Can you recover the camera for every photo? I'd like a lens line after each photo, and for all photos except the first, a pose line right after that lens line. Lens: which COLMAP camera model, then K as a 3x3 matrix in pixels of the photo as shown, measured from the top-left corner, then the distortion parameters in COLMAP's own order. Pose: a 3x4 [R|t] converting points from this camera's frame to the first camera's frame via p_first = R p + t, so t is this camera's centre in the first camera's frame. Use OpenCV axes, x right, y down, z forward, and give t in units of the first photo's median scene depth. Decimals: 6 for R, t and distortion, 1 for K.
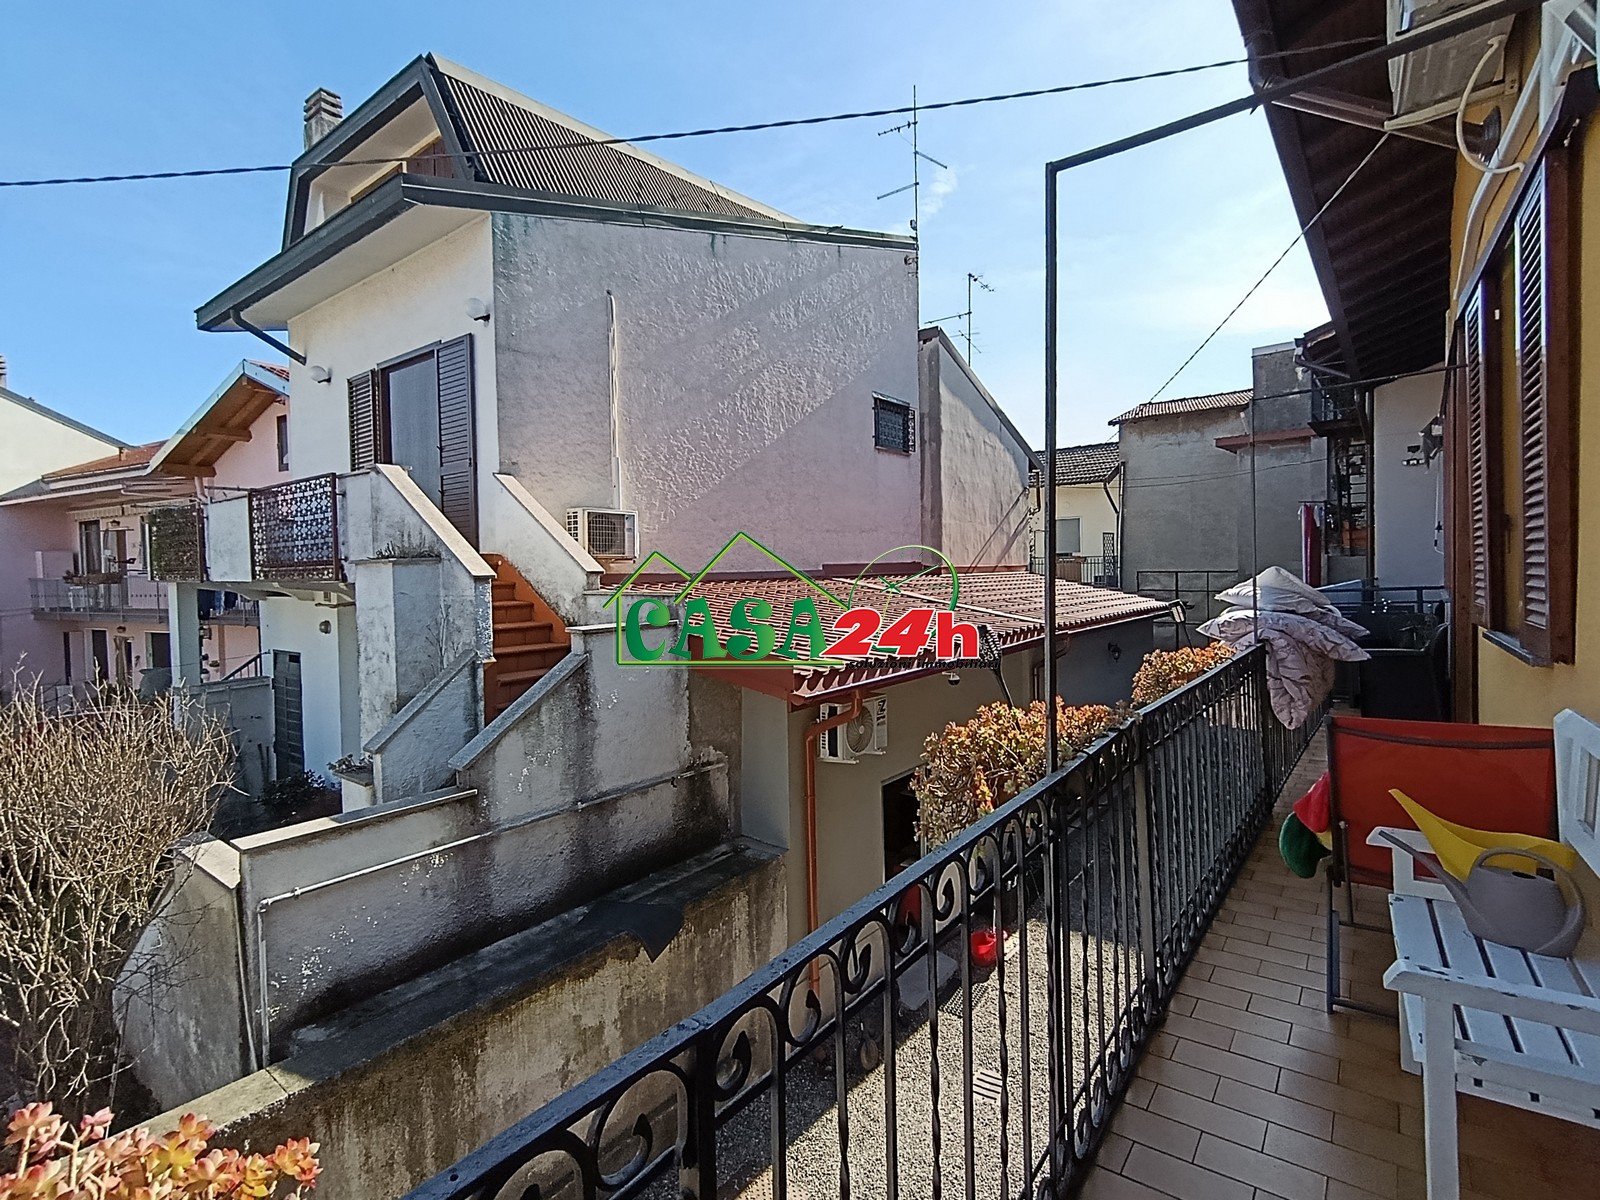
lens RADIAL K [[727.7, 0, 798.3], [0, 727.7, 589.2], [0, 0, 1]] dist [-0.000297, 0.000010]
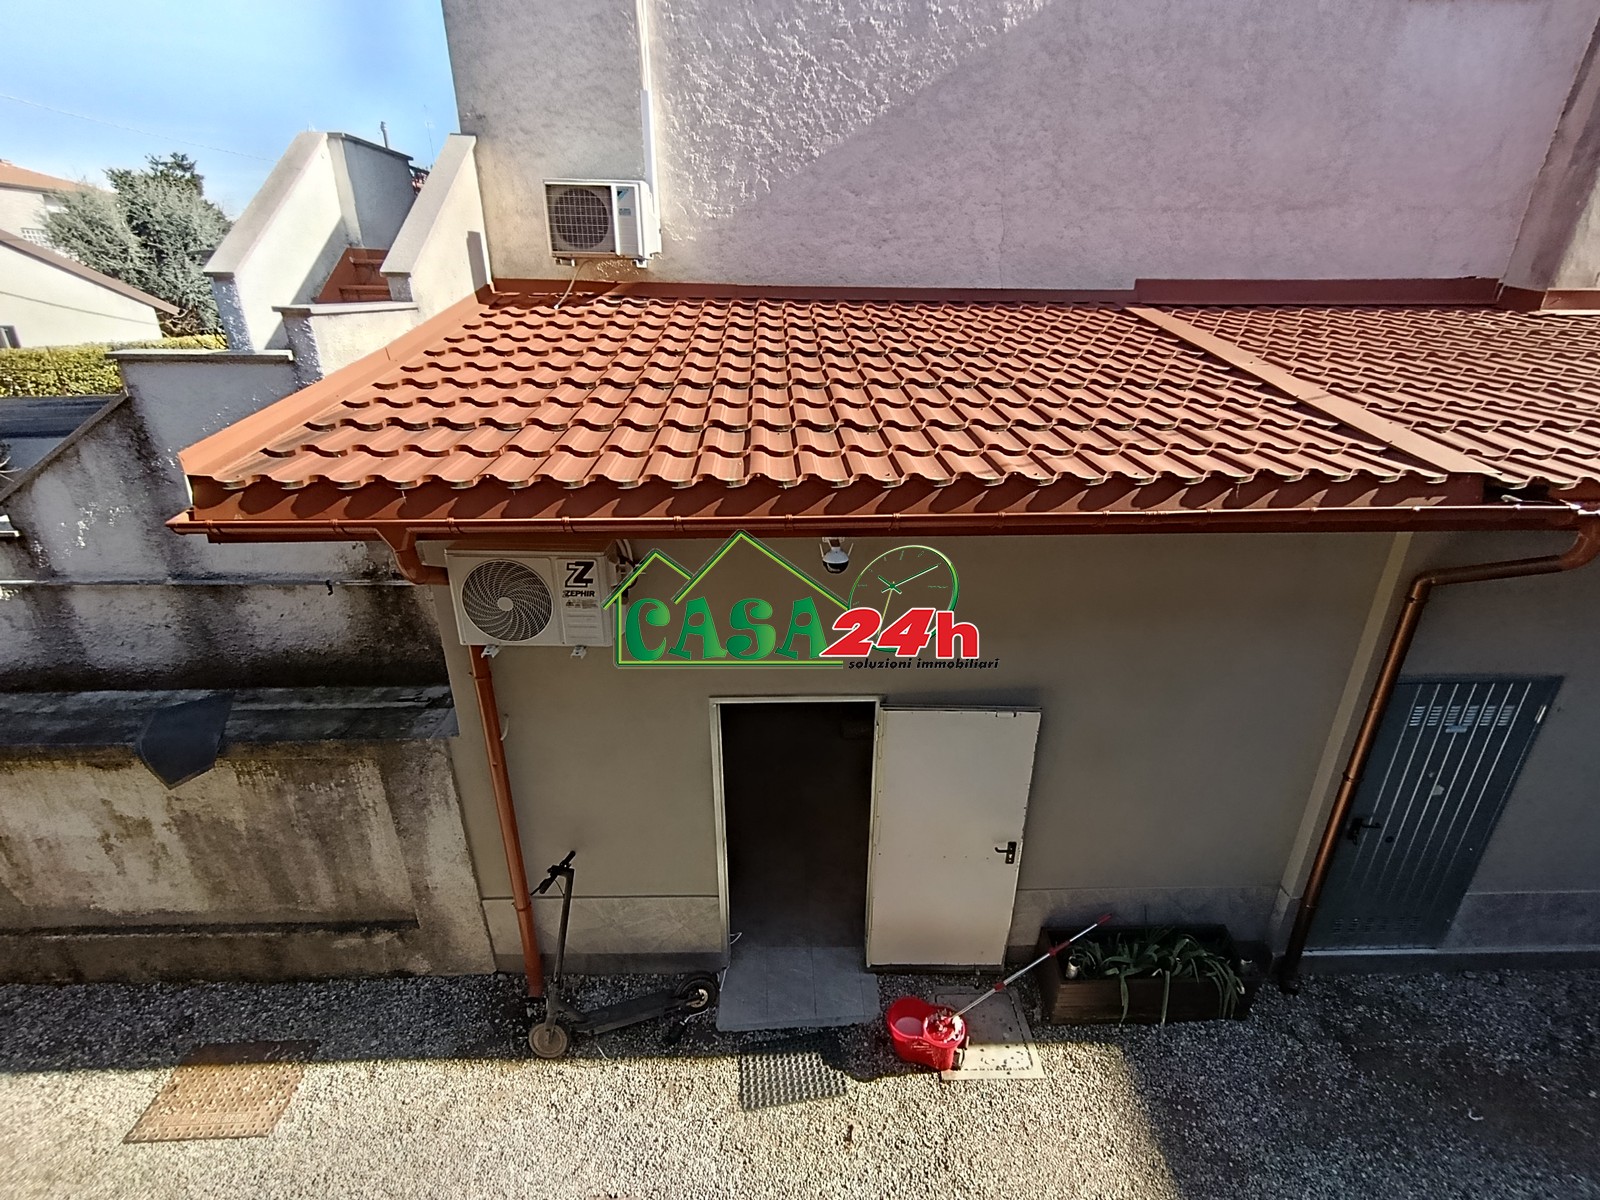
lens RADIAL K [[720.3, 0, 813.8], [0, 720.3, 574.2], [0, 0, 1]] dist [0.010744, -0.000322]
pose [[0.662422, 0.302612, -0.685291, 0.462798], [-0.045375, 0.929309, 0.366506, -0.024161], [0.747756, -0.211686, 0.629325, 0.658246]]
